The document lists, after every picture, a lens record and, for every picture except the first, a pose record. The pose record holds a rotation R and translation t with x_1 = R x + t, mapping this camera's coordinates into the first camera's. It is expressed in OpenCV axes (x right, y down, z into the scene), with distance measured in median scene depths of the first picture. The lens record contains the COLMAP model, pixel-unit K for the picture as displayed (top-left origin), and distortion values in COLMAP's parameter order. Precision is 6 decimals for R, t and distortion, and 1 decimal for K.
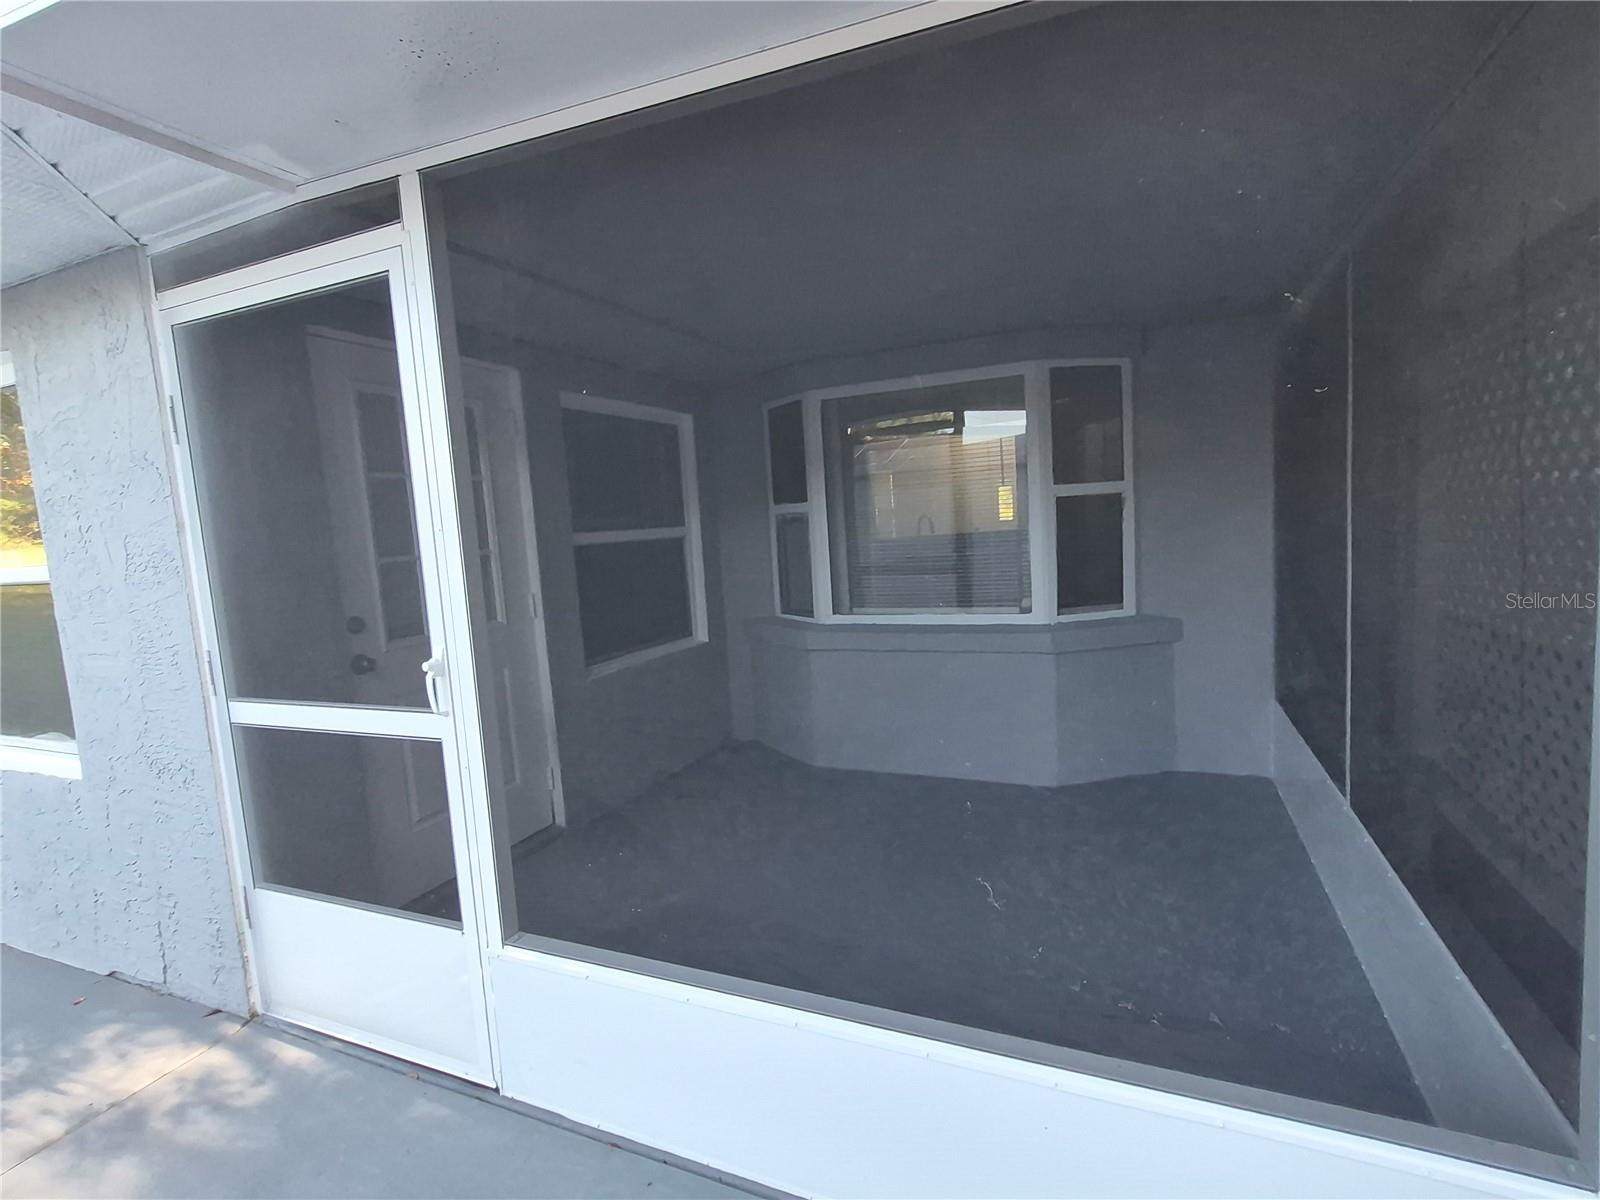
lens RADIAL K [[766.5, 0, 811.4], [0, 766.5, 599.9], [0, 0, 1]] dist [0.000717, 0.000335]
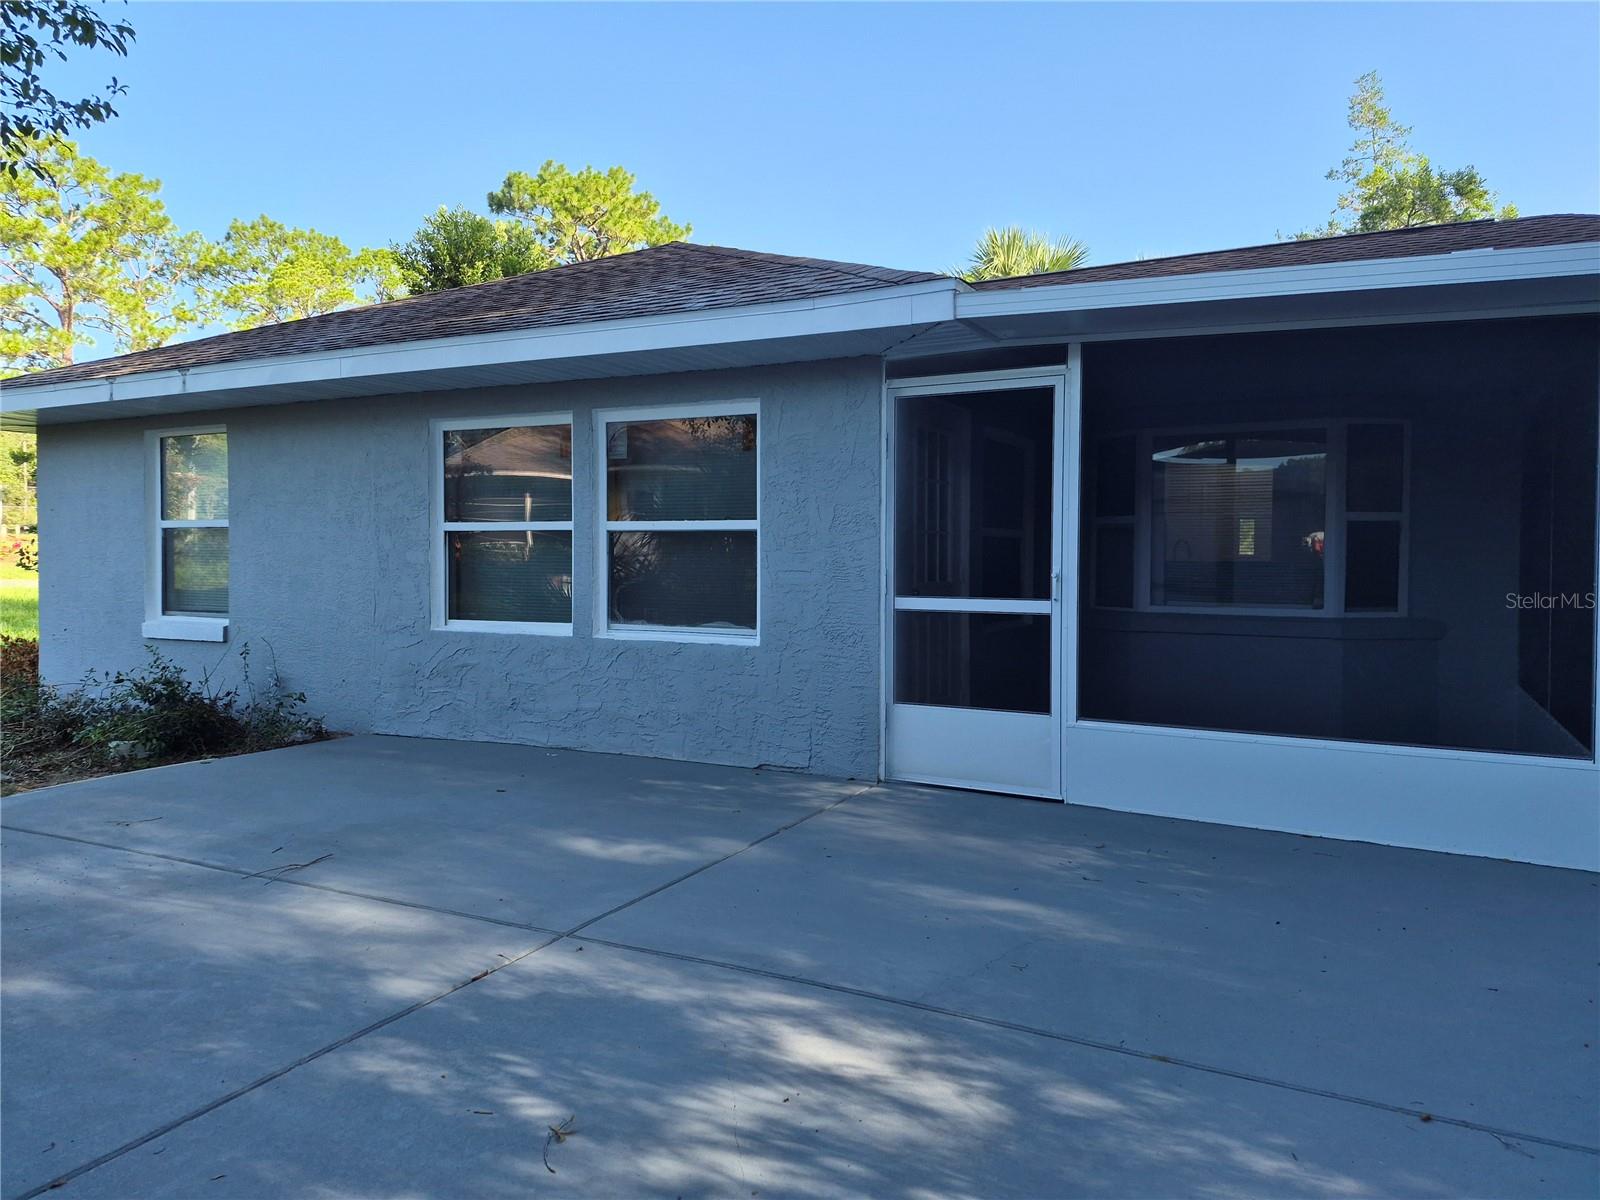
lens RADIAL K [[1068.2, 0, 790.6], [0, 1068.2, 598.7], [0, 0, 1]] dist [0.007699, -0.000032]
pose [[0.992822, 0.066669, -0.099292, -0.725469], [-0.072854, 0.995535, -0.060020, 0.295104], [0.094848, 0.066823, 0.993246, -1.494360]]
